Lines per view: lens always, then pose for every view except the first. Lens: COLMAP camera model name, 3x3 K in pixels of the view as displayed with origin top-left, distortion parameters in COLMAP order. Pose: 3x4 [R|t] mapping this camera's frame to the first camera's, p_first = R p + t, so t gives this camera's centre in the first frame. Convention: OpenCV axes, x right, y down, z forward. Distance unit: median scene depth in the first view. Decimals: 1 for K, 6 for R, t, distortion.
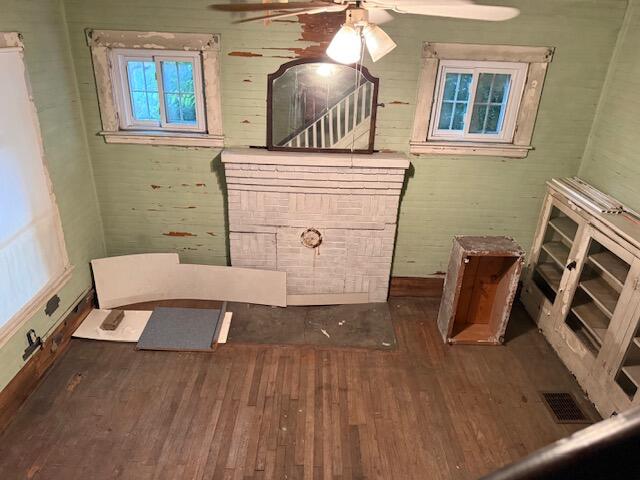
lens RADIAL K [[449.7, 0, 315.7], [0, 449.7, 248.0], [0, 0, 1]] dist [0.036607, -0.048587]
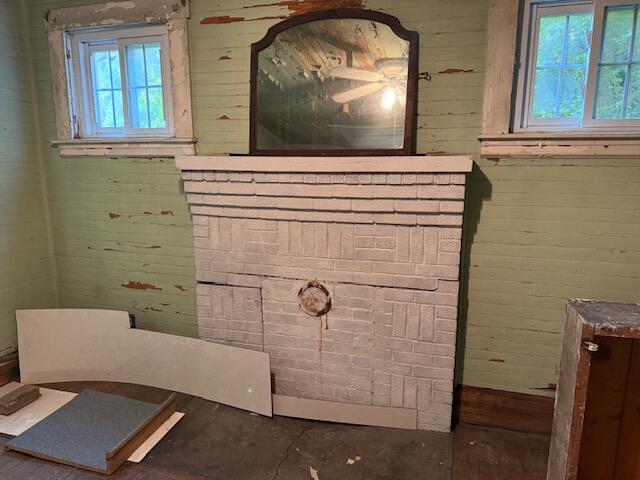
lens RADIAL K [[449.7, 0, 329.2], [0, 449.7, 244.2], [0, 0, 1]] dist [0.036607, -0.048587]
pose [[0.957868, 0.019439, -0.286552, 0.190838], [-0.096378, 0.961612, -0.256930, 0.063611], [0.270557, 0.273722, 0.922971, 0.445258]]
